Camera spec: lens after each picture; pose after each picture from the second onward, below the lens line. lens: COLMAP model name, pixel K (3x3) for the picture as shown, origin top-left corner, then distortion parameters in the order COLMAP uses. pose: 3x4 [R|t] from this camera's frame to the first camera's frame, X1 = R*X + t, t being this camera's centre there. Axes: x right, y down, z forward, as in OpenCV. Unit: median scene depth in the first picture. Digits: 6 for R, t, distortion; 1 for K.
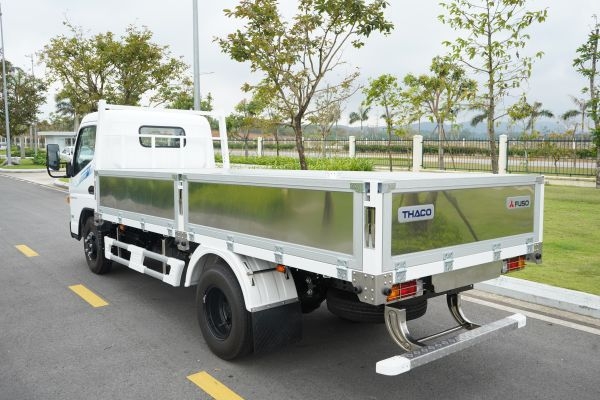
lens RADIAL K [[535.5, 0, 300.0], [0, 535.5, 200.0], [0, 0, 1]] dist [-0.011896, 0.002395]
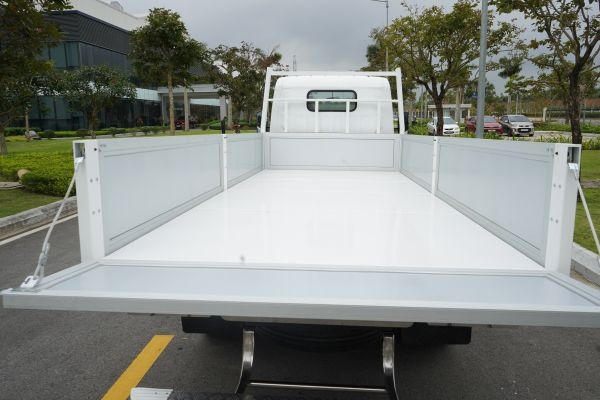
lens RADIAL K [[480.0, 0, 300.0], [0, 480.0, 200.0], [0, 0, 1]] dist [-0.004119, -0.004254]
pose [[0.725547, 0.109917, -0.679338, 0.442959], [-0.062189, 0.993595, 0.094345, -0.020673], [0.685357, -0.026205, 0.727736, 0.409687]]
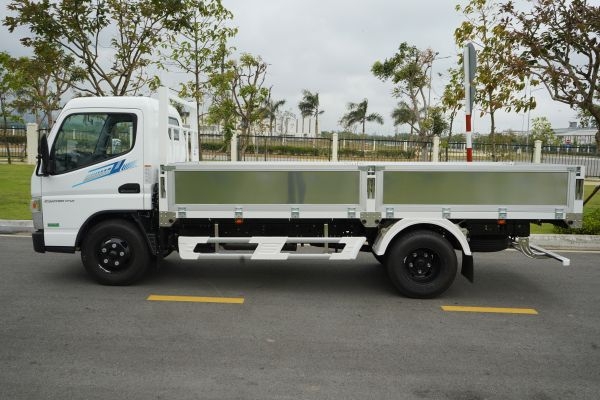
lens RADIAL K [[535.5, 0, 300.0], [0, 535.5, 200.0], [0, 0, 1]] dist [-0.011896, 0.002395]
pose [[0.638661, -0.071696, 0.766141, -1.158586], [0.056730, 0.997327, 0.046040, -0.033057], [-0.767394, 0.014060, 0.641021, 0.299466]]
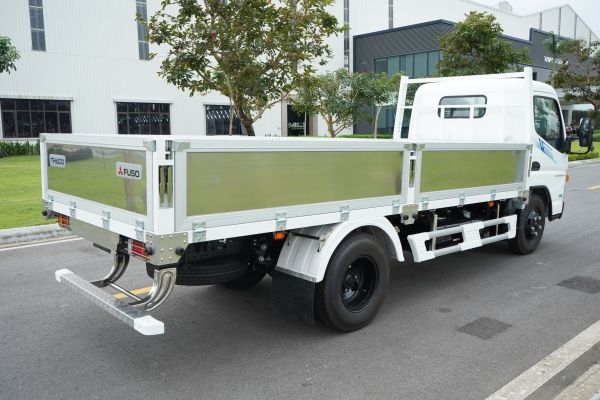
lens RADIAL K [[535.5, 0, 300.0], [0, 535.5, 200.0], [0, 0, 1]] dist [-0.011896, 0.002395]
pose [[0.066900, 0.132403, -0.988936, 0.910927], [-0.106171, 0.986473, 0.124891, -0.059134], [0.992095, 0.096641, 0.080053, 0.888363]]
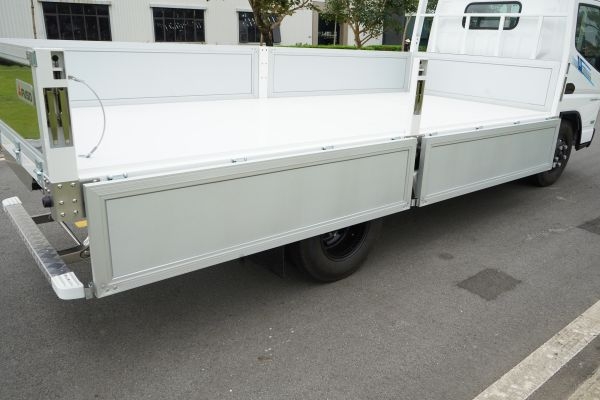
lens RADIAL K [[480.0, 0, 300.0], [0, 480.0, 200.0], [0, 0, 1]] dist [-0.004119, -0.004254]
pose [[-0.002993, 0.322229, -0.946657, 0.711848], [-0.126470, 0.938938, 0.320001, -0.068973], [0.991966, 0.120681, 0.037942, 0.967431]]
